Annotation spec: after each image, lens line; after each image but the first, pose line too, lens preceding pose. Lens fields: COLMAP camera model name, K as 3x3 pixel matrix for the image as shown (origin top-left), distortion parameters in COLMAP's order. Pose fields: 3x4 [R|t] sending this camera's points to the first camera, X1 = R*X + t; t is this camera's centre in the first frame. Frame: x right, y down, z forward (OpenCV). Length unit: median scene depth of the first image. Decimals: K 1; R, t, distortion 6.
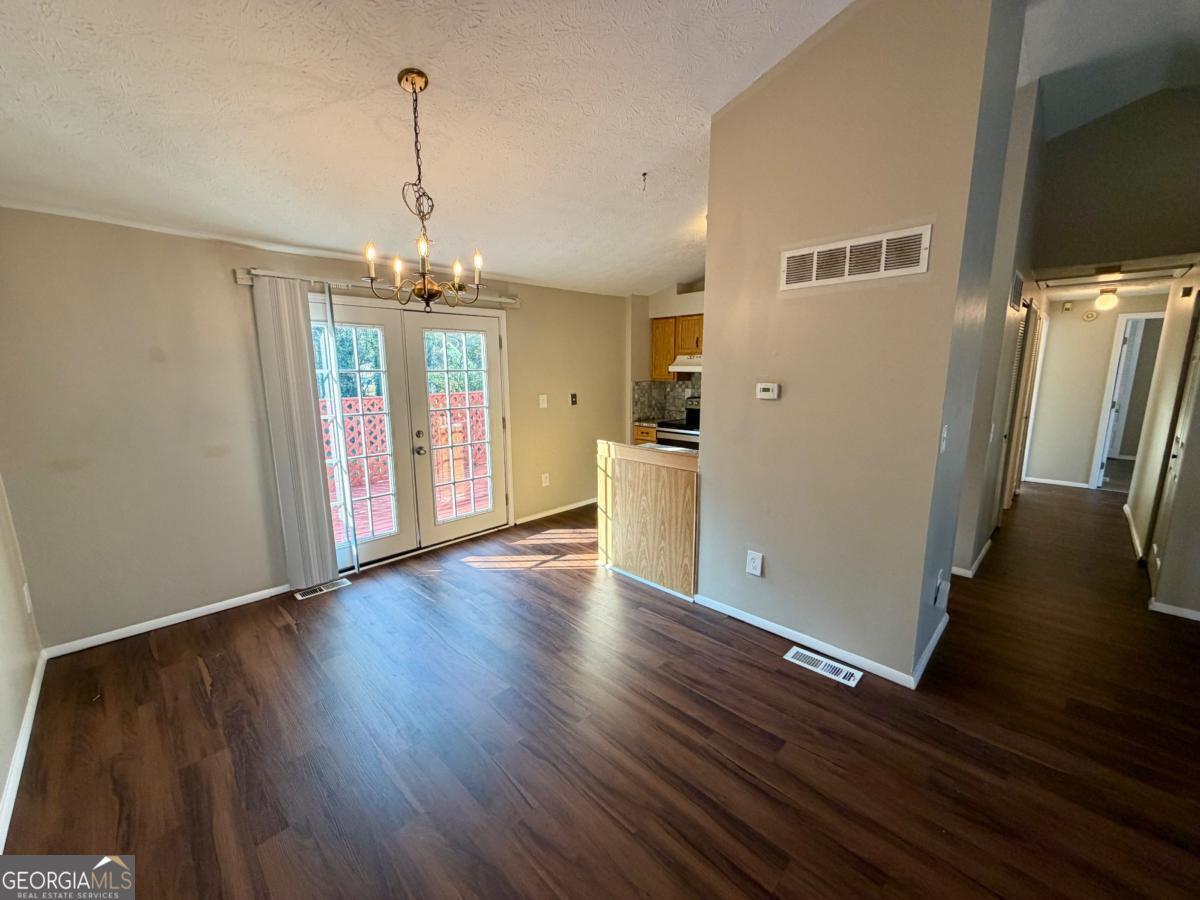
lens RADIAL K [[478.4, 0, 598.9], [0, 478.4, 451.3], [0, 0, 1]] dist [-0.001638, 0.000353]
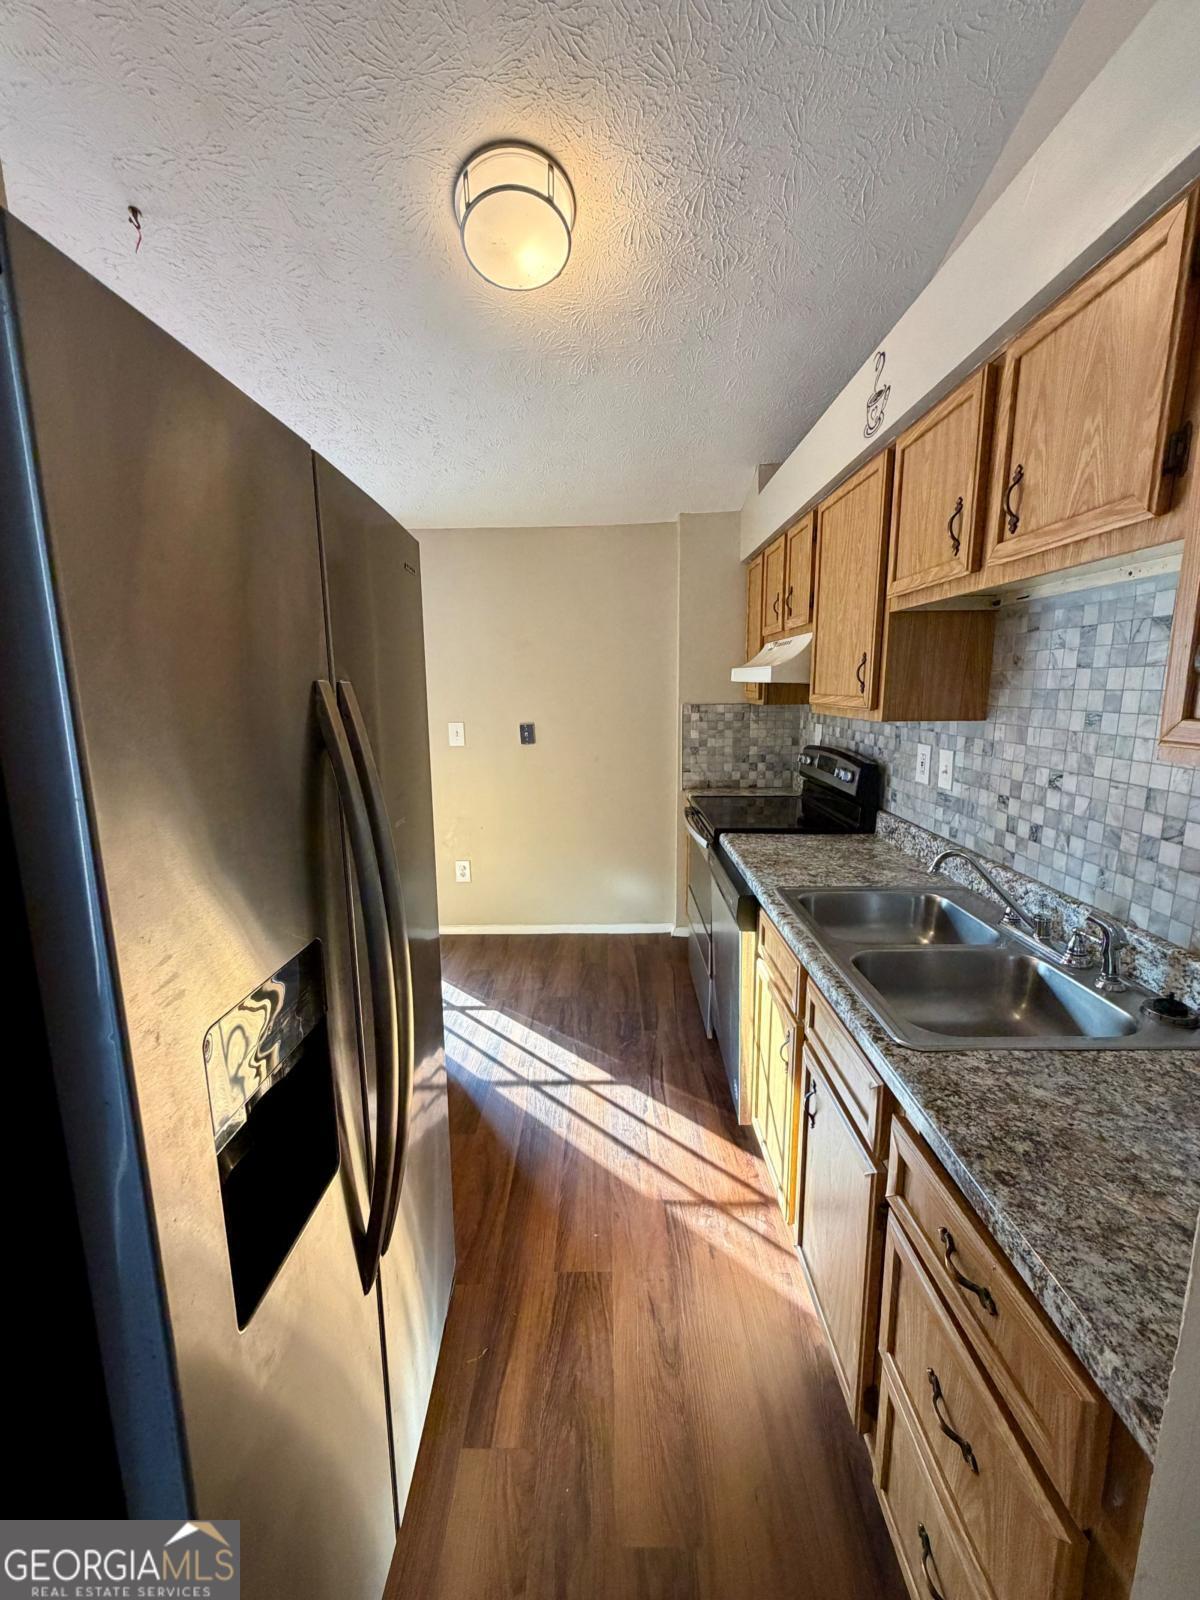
lens RADIAL K [[637.8, 0, 606.9], [0, 637.8, 797.7], [0, 0, 1]] dist [-0.001638, 0.000353]
pose [[0.705878, 0.124155, -0.697368, 0.682737], [-0.119919, 0.991254, 0.055094, -0.116927], [0.698109, 0.044738, 0.714593, 0.744274]]
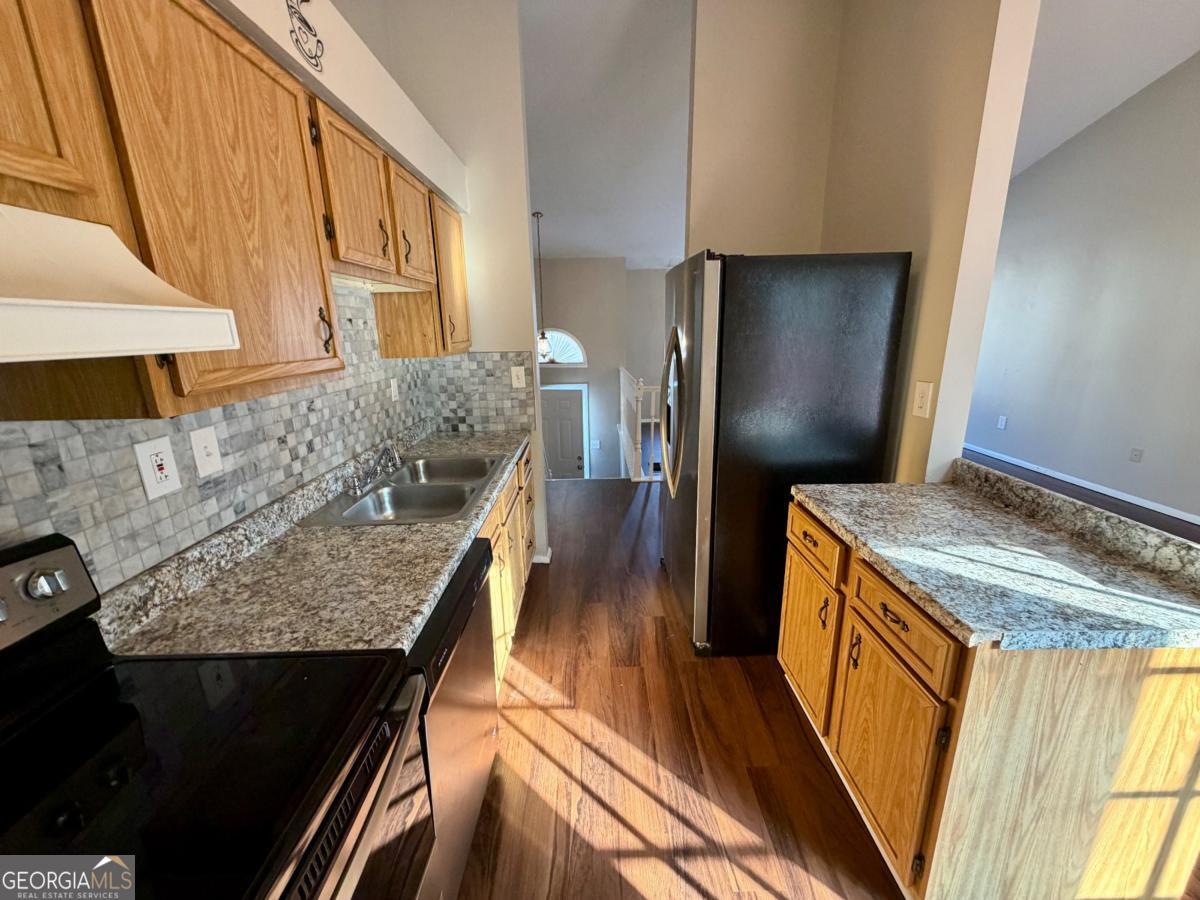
lens RADIAL K [[478.4, 0, 600.7], [0, 478.4, 449.2], [0, 0, 1]] dist [-0.001638, 0.000353]
pose [[-0.716349, -0.156928, 0.679866, 0.096050], [0.145910, 0.919146, 0.365898, -0.226073], [-0.682316, 0.361310, -0.635532, 1.334771]]
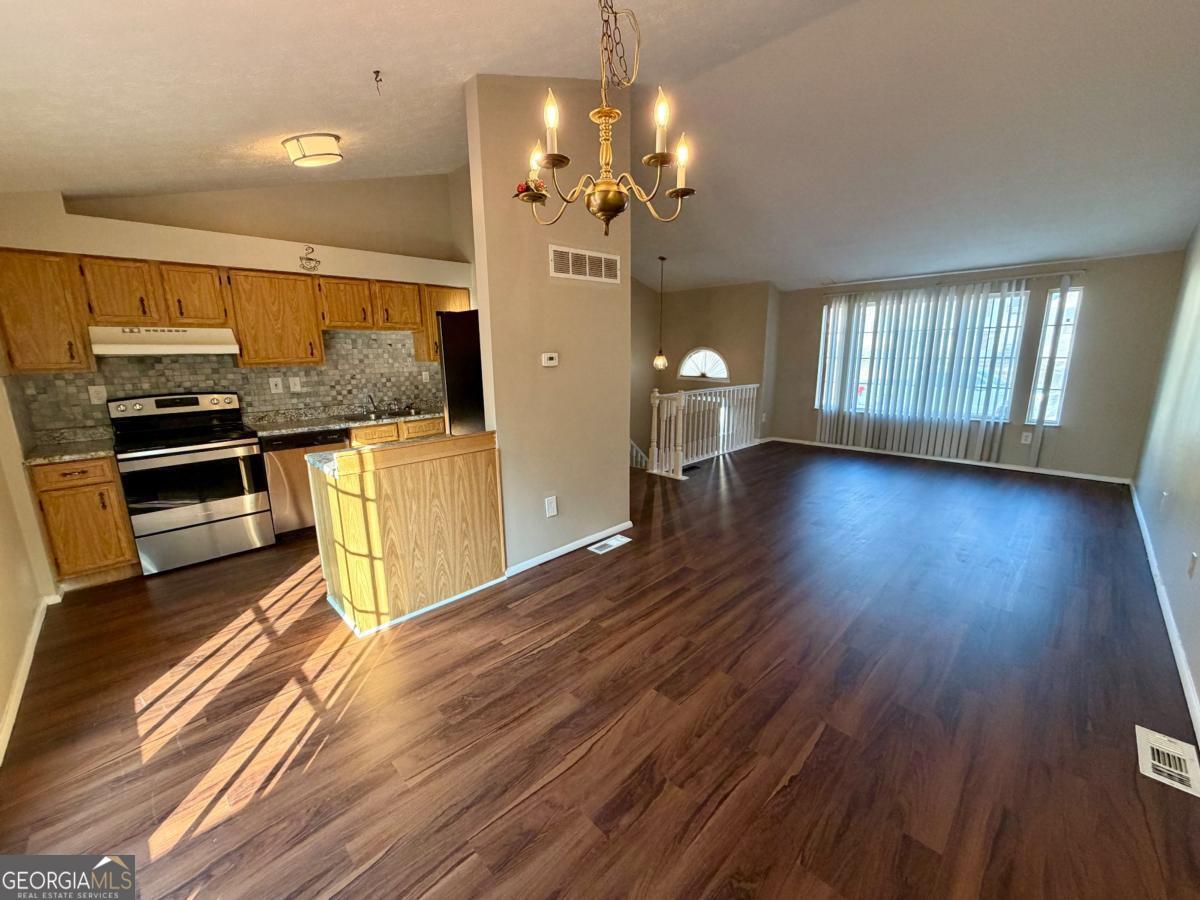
lens RADIAL K [[478.4, 0, 598.0], [0, 478.4, 449.5], [0, 0, 1]] dist [-0.001638, 0.000353]
pose [[0.000459, -0.202607, 0.979260, -0.602299], [0.188994, 0.961630, 0.198871, -0.086626], [-0.981978, 0.184983, 0.038733, 0.608252]]
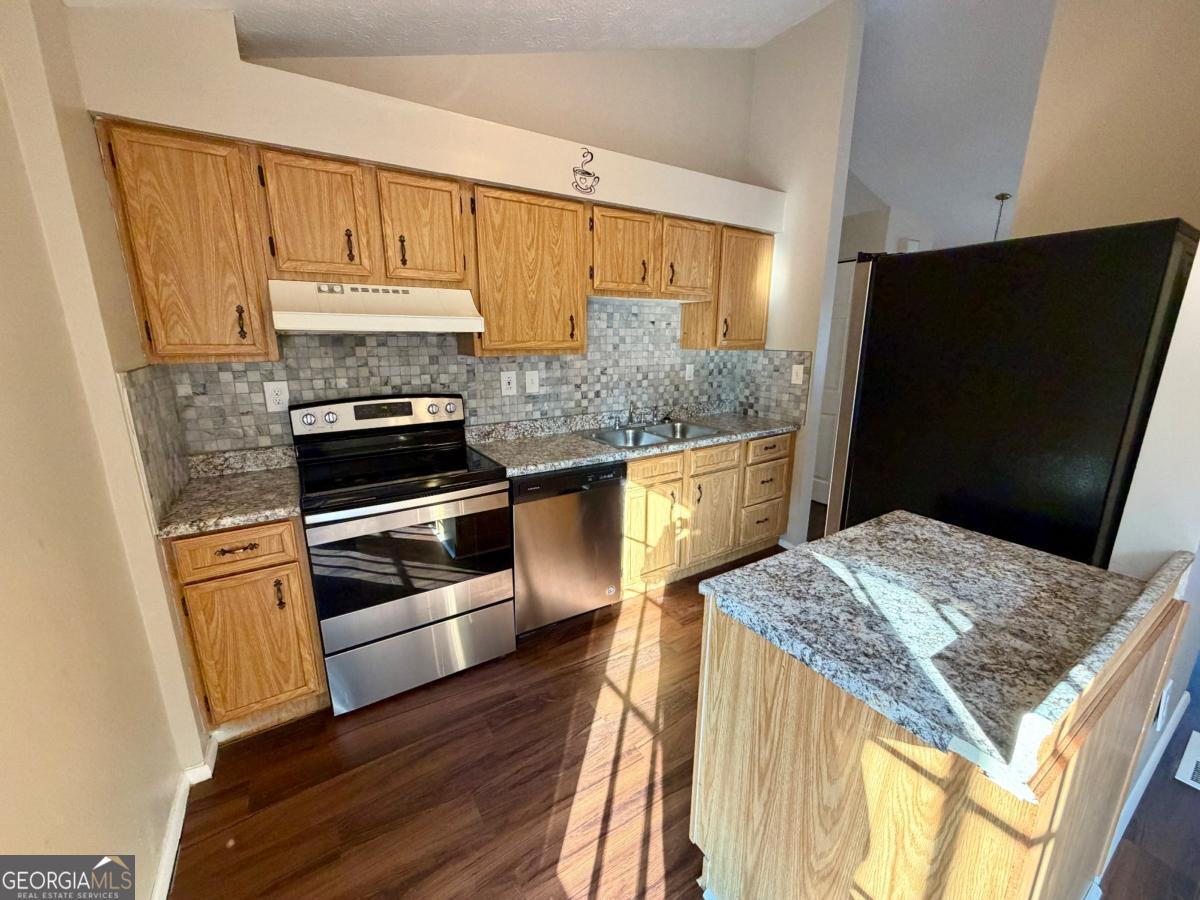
lens RADIAL K [[478.4, 0, 595.7], [0, 478.4, 449.0], [0, 0, 1]] dist [-0.001638, 0.000353]
pose [[0.213425, -0.224076, 0.950915, -0.169520], [0.170192, 0.966986, 0.189665, -0.166709], [-0.962021, 0.121359, 0.244515, 1.058264]]
